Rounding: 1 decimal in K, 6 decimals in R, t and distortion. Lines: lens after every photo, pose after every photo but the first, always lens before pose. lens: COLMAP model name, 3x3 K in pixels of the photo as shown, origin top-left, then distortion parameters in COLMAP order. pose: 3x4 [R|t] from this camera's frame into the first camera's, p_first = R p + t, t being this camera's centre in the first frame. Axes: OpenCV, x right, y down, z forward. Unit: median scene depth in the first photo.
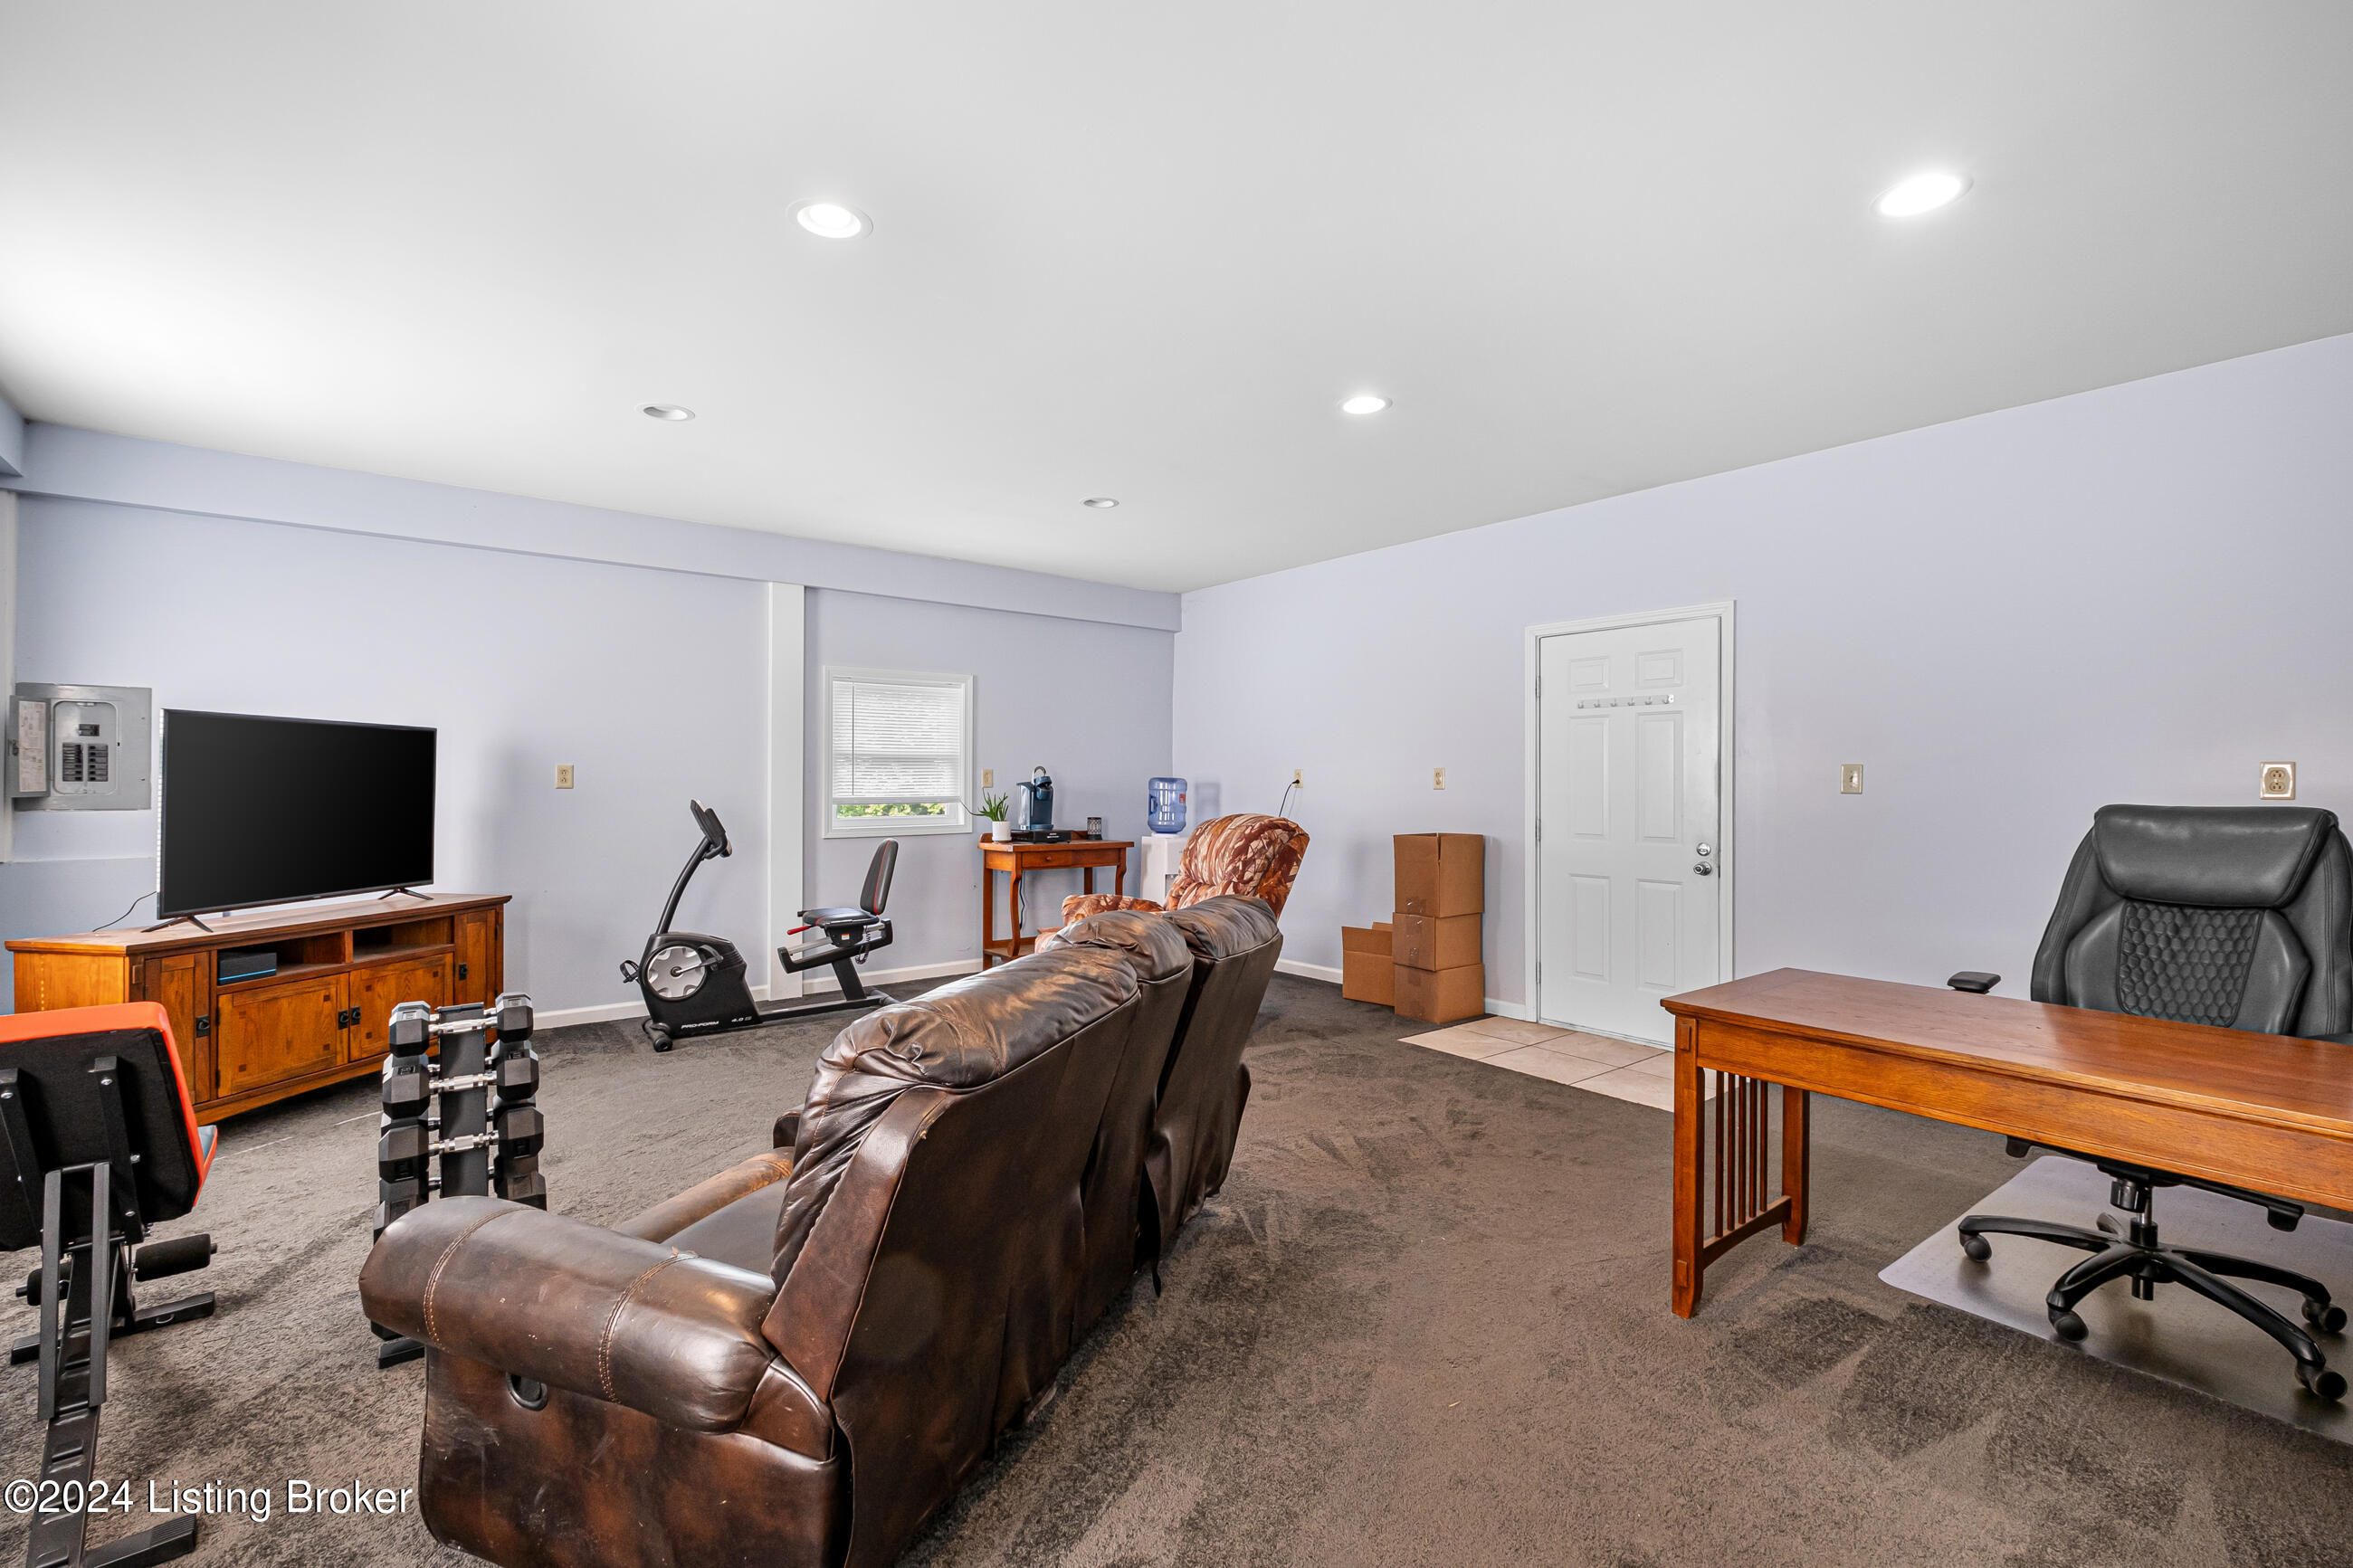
lens RADIAL K [[1025.0, 0, 1182.2], [0, 1025.0, 785.0], [0, 0, 1]] dist [0.005288, -0.005750]
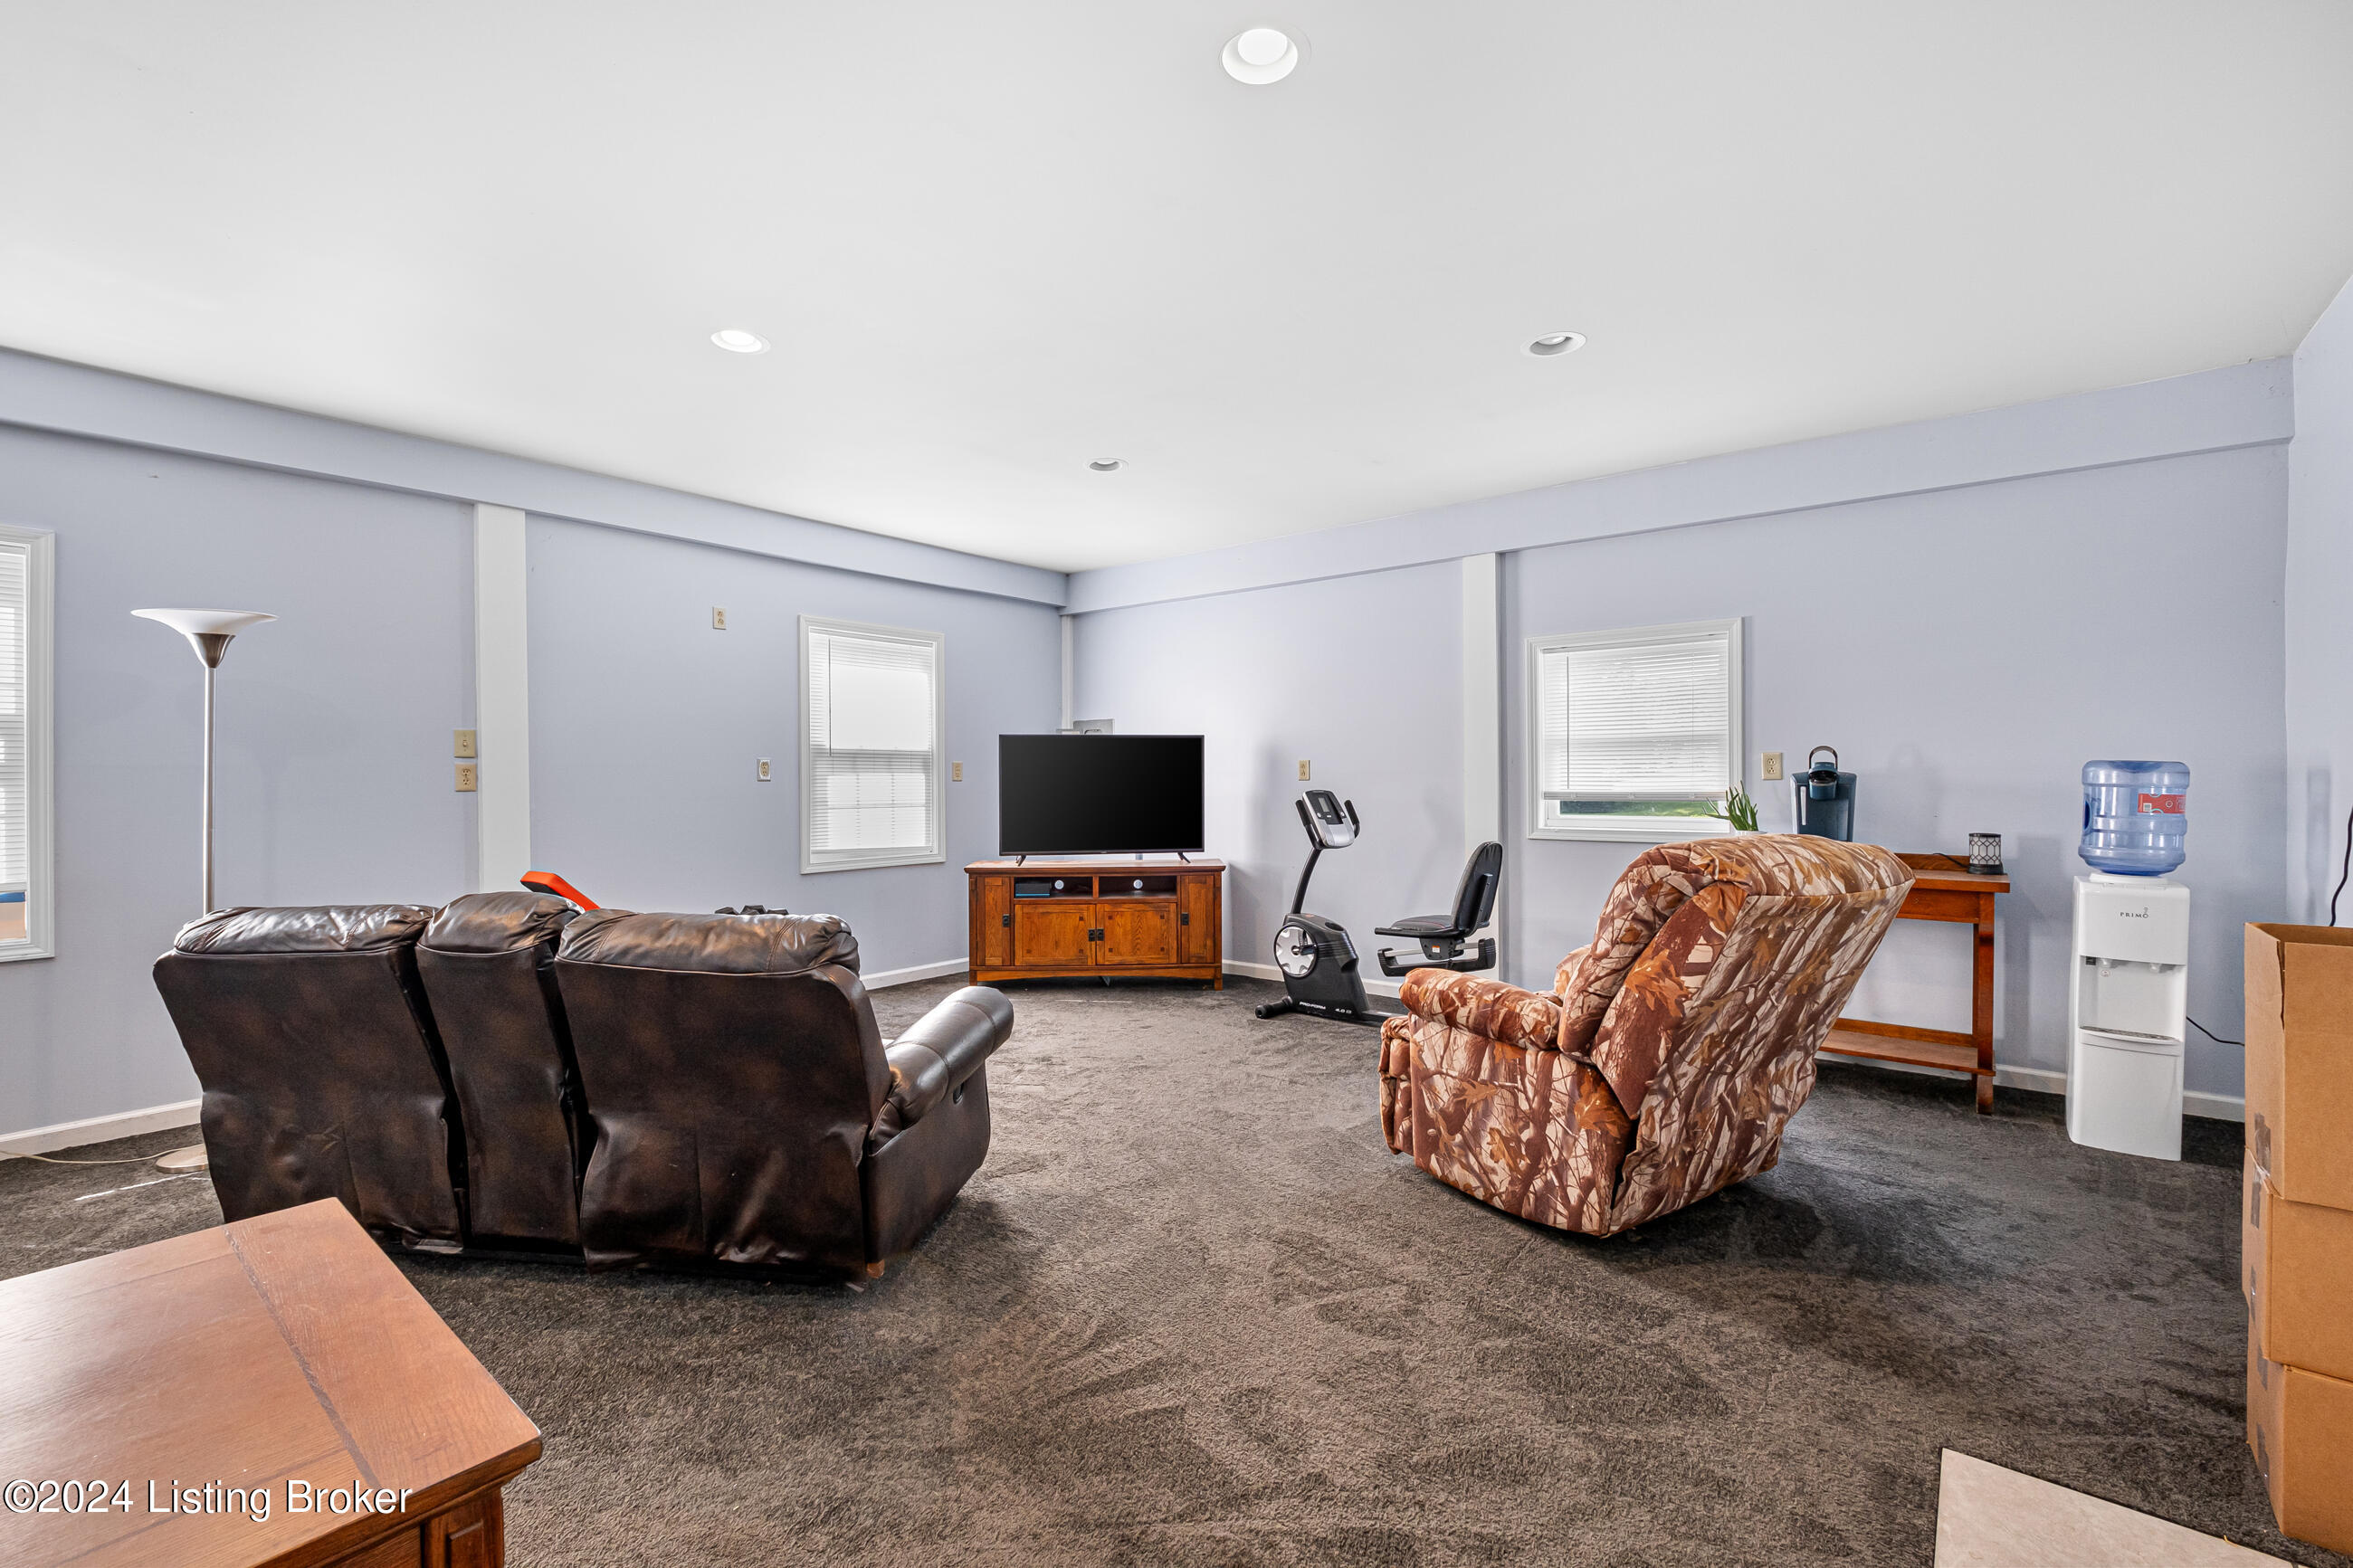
lens RADIAL K [[1025.0, 0, 1182.7], [0, 1025.0, 779.7], [0, 0, 1]] dist [0.005288, -0.005750]
pose [[0.204059, 0.003044, -0.978954, 0.543996], [0.004161, 0.999983, 0.003977, -0.002567], [0.978950, -0.004885, 0.204043, 0.673026]]
